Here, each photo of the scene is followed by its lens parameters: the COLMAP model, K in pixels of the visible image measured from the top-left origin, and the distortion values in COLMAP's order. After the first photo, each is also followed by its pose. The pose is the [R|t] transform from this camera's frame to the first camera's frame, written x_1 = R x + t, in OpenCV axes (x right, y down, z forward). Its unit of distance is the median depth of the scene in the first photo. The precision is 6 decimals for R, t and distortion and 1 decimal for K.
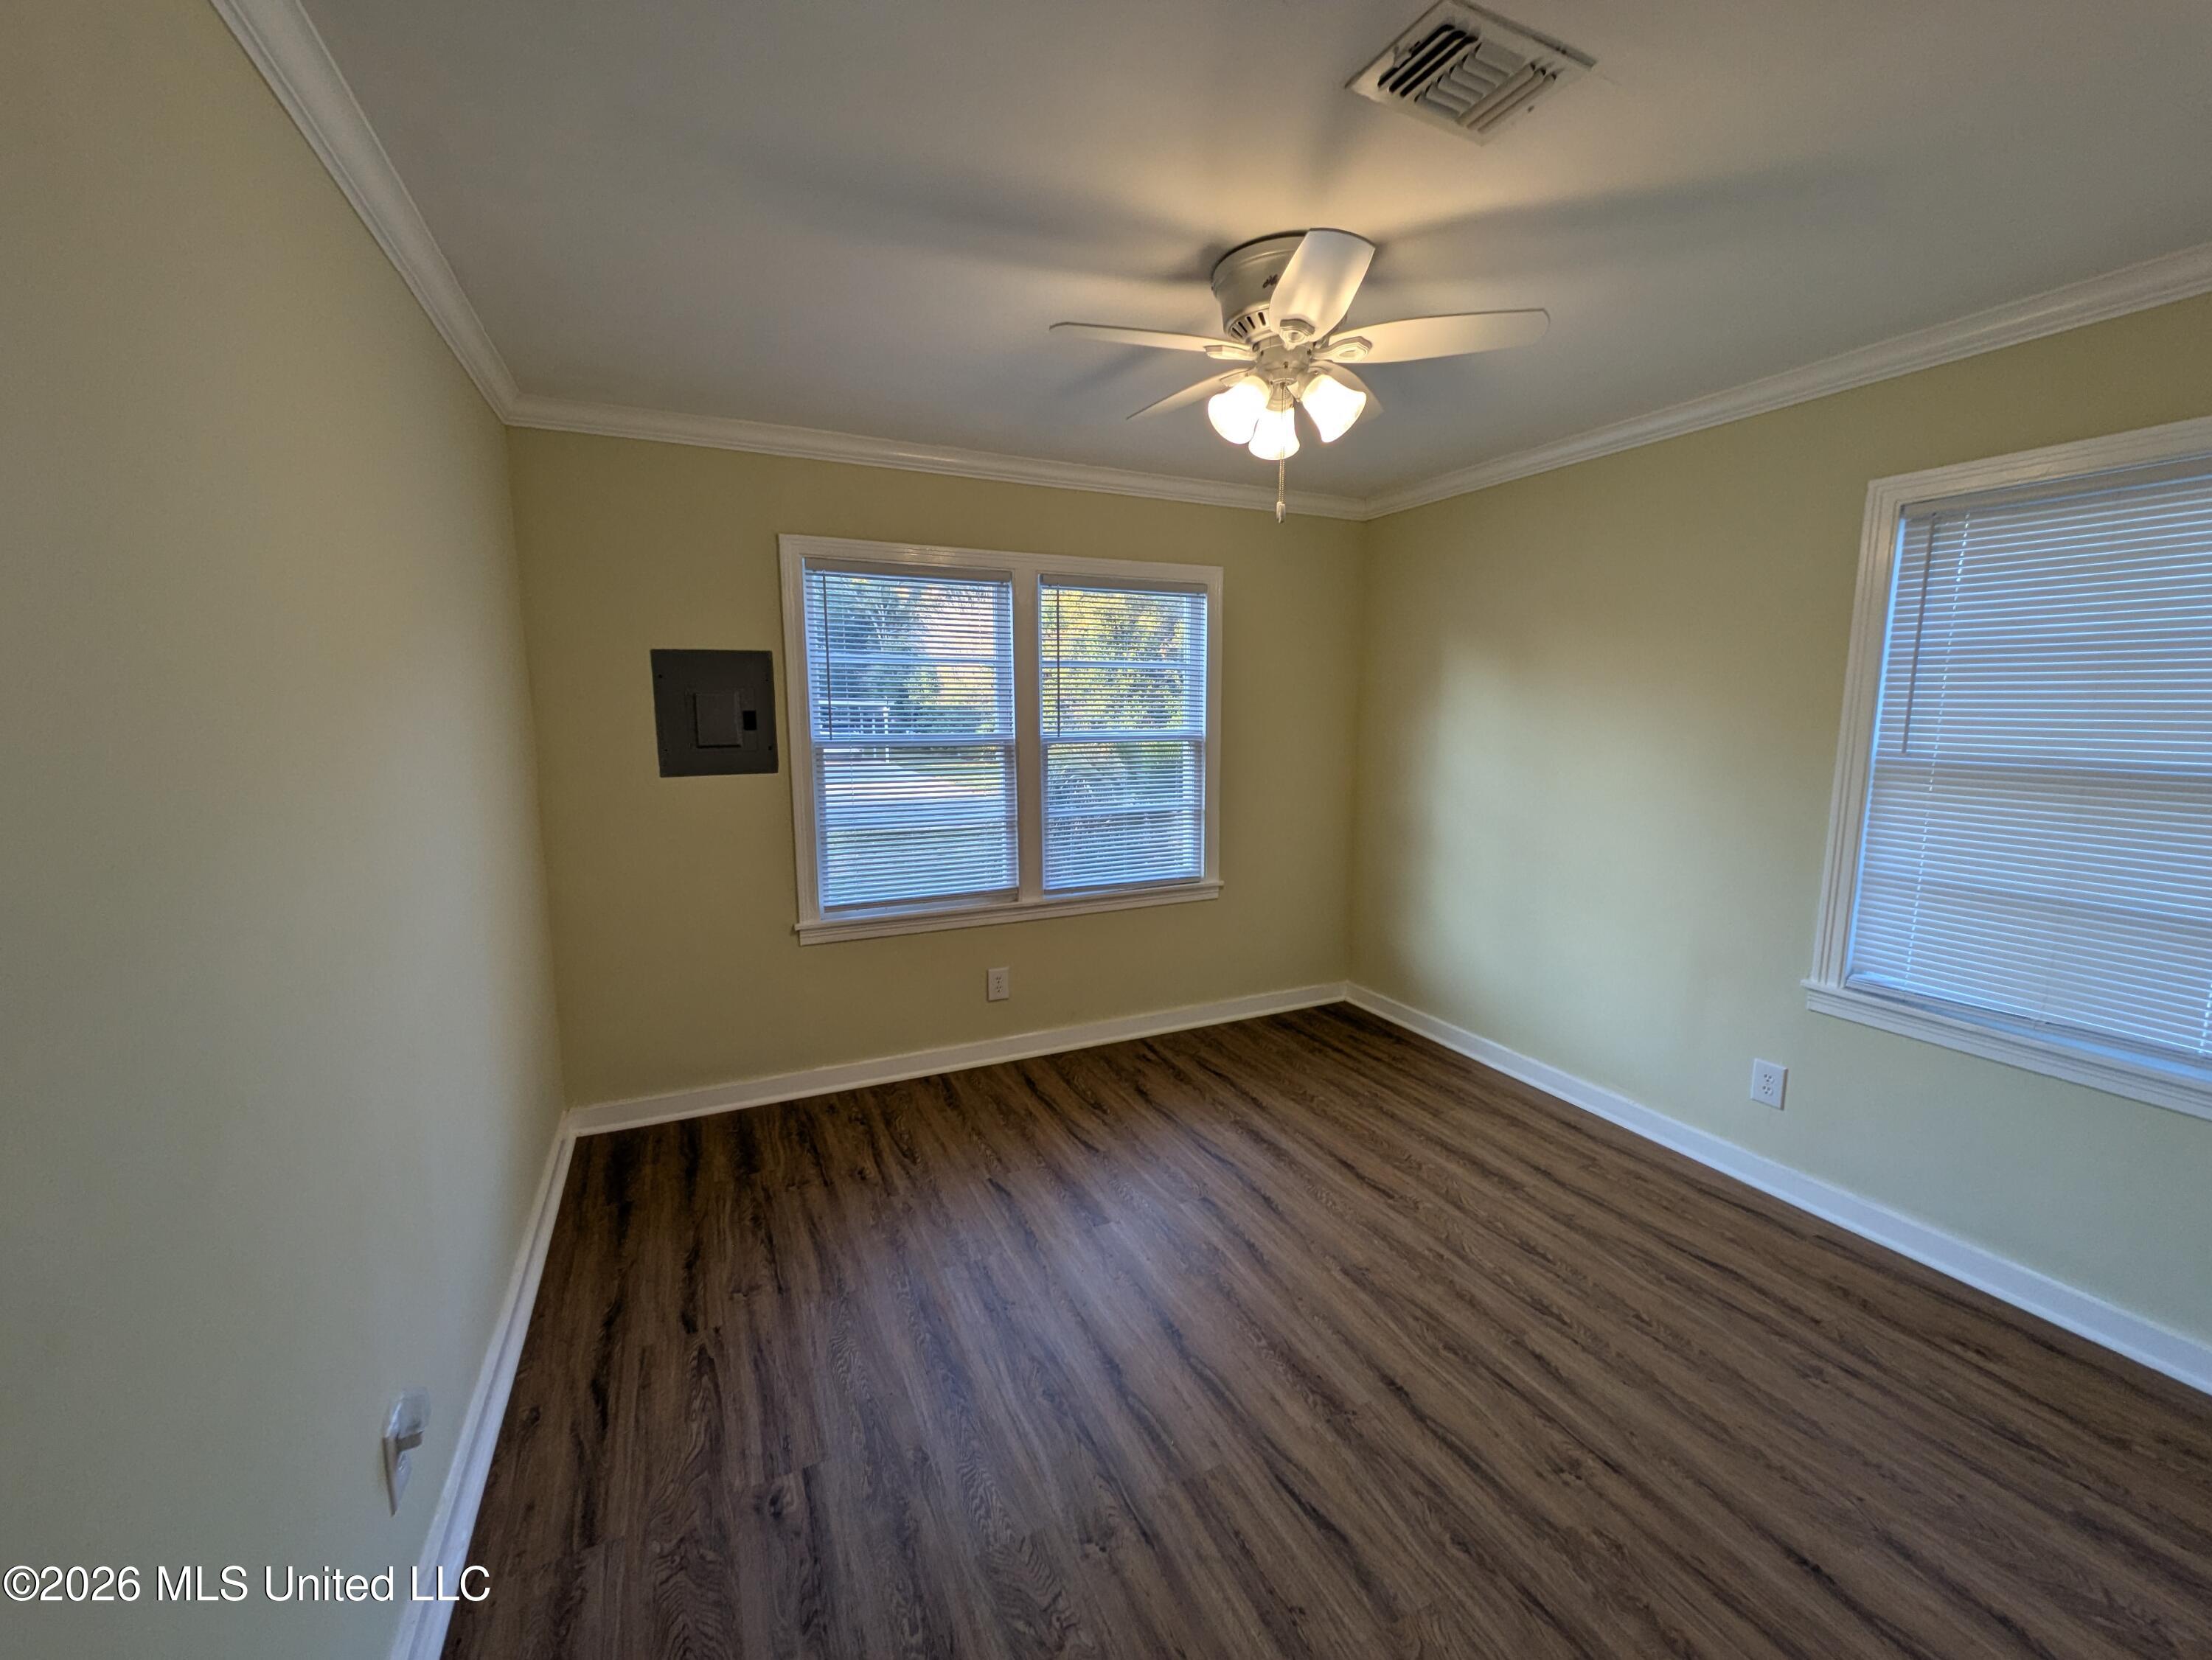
lens RADIAL K [[870.3, 0, 1114.1], [0, 870.3, 822.4], [0, 0, 1]] dist [-0.003223, 0.000688]
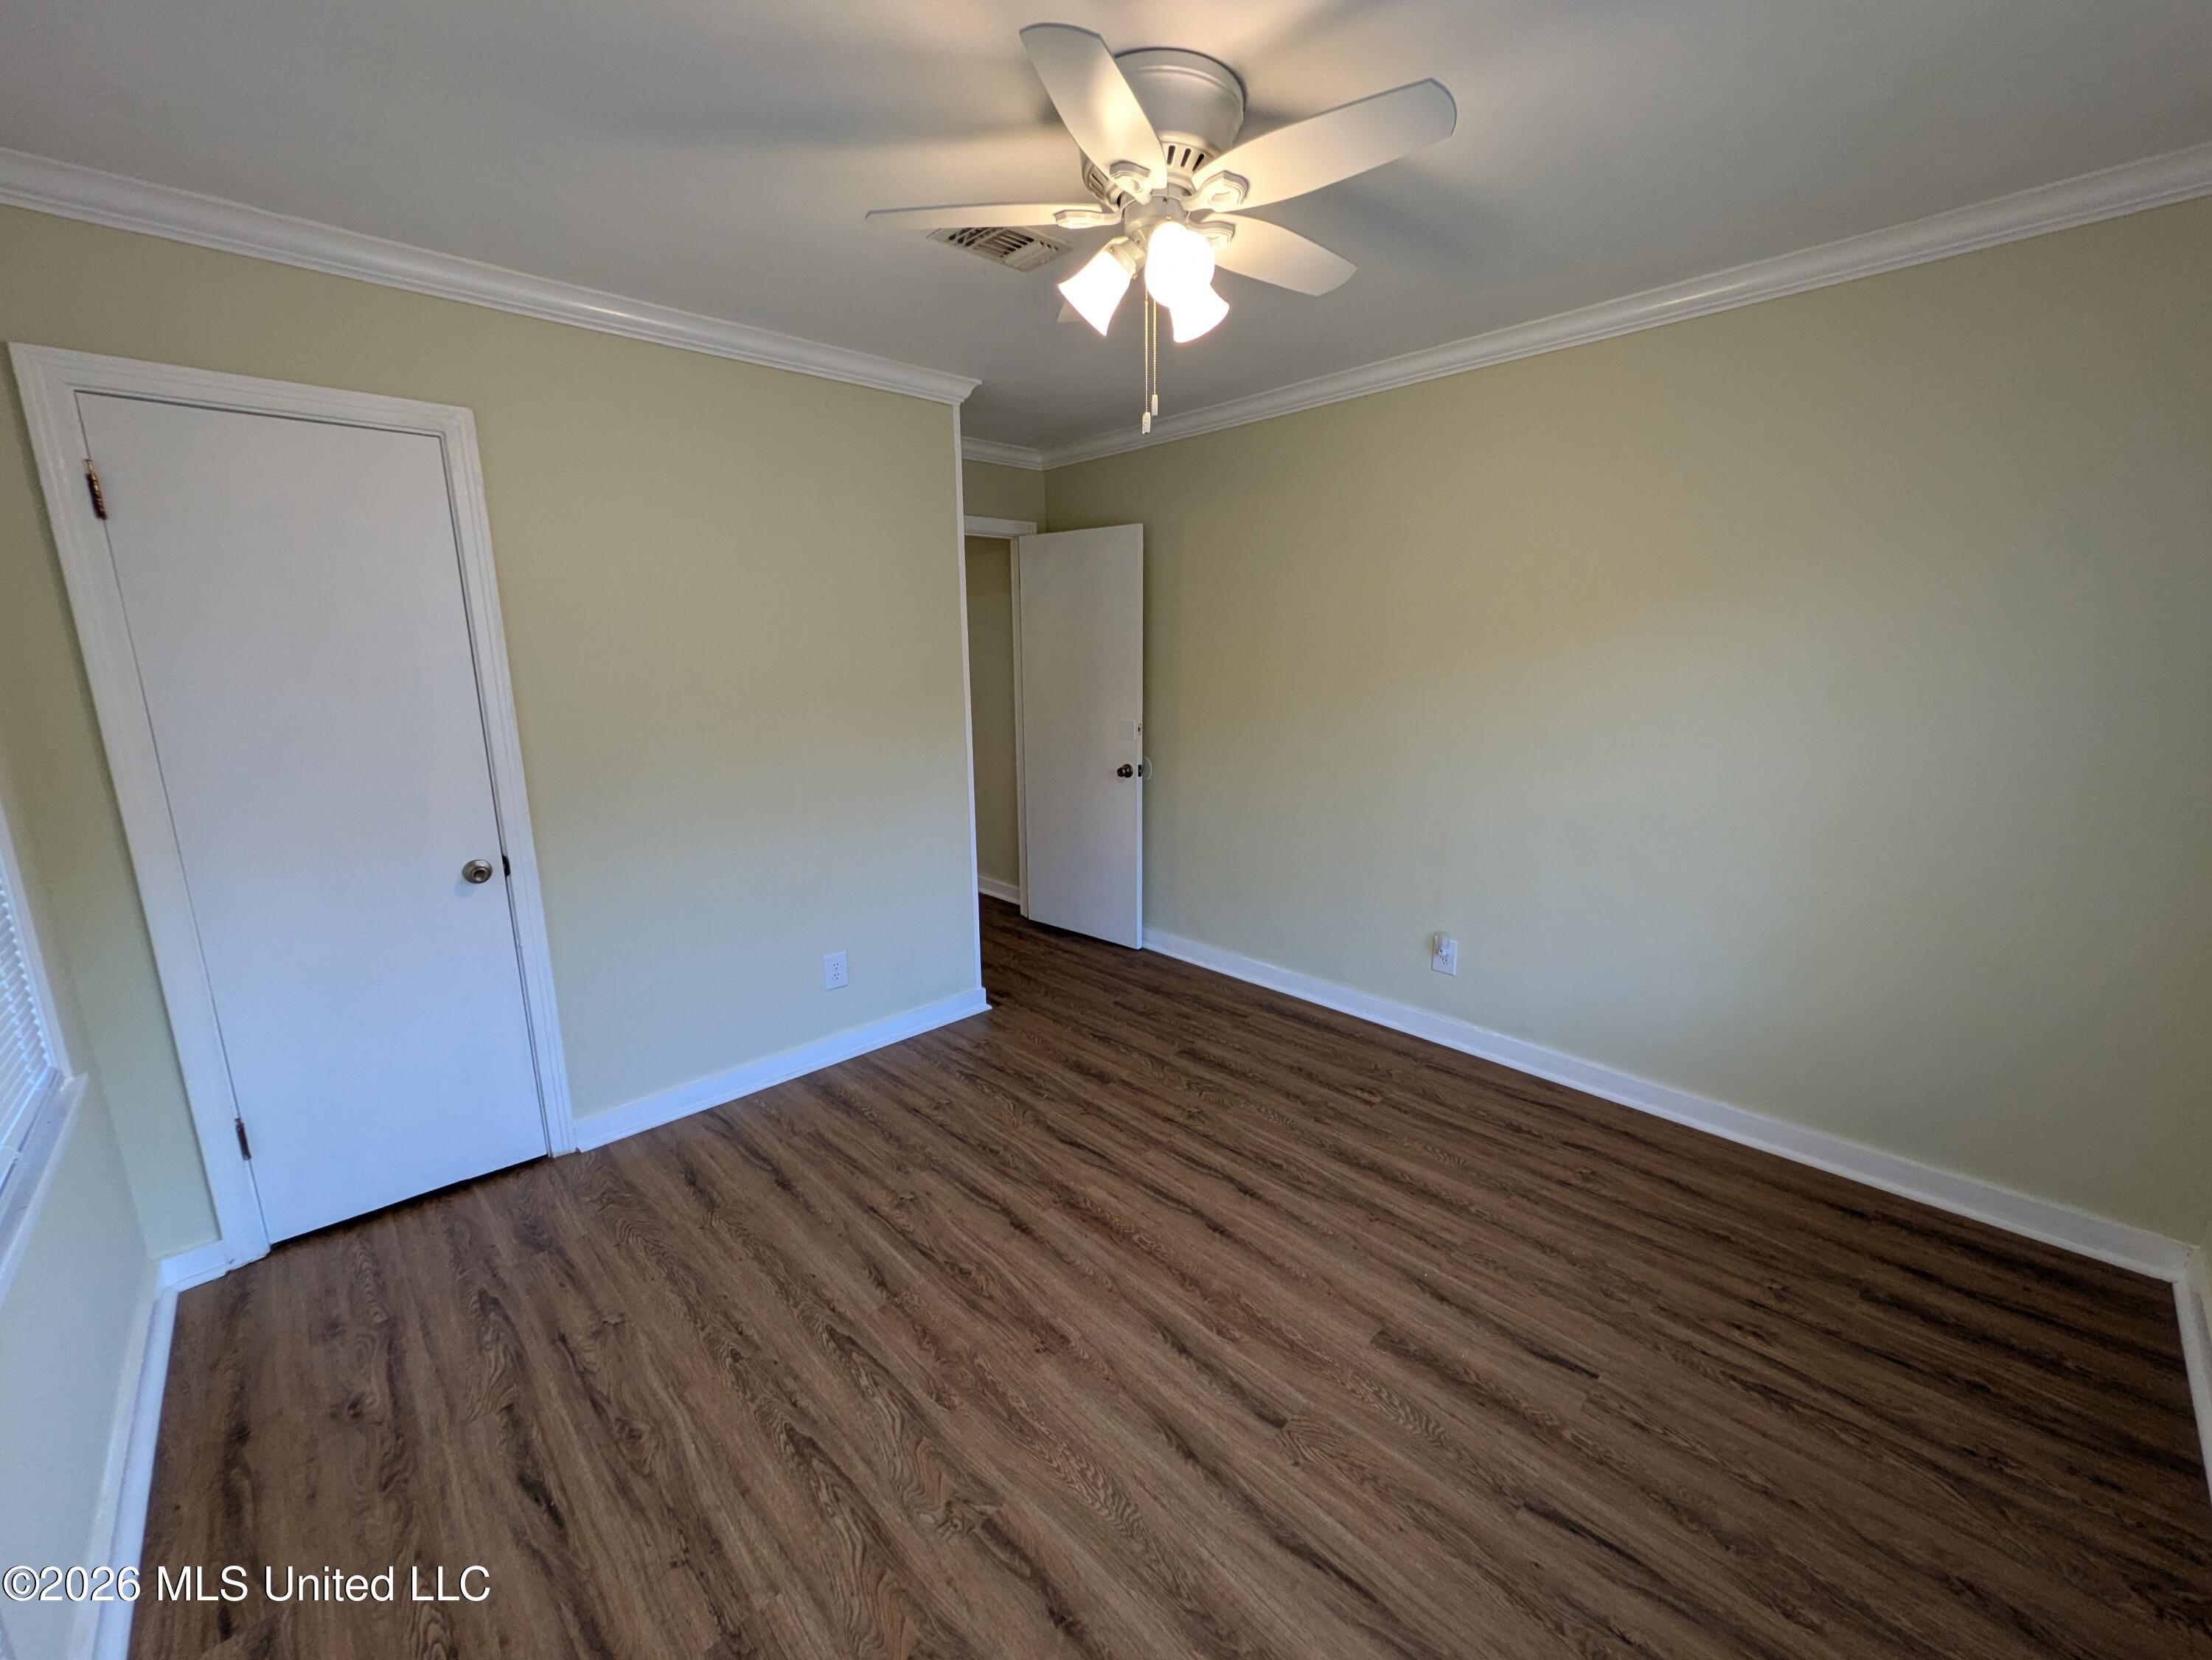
lens RADIAL K [[870.3, 0, 1100.6], [0, 870.3, 832.2], [0, 0, 1]] dist [-0.003223, 0.000688]
pose [[-0.951981, 0.073857, -0.297116, 0.512758], [-0.031182, 0.942028, 0.334081, -0.245029], [0.304566, 0.327303, -0.894490, 1.844733]]
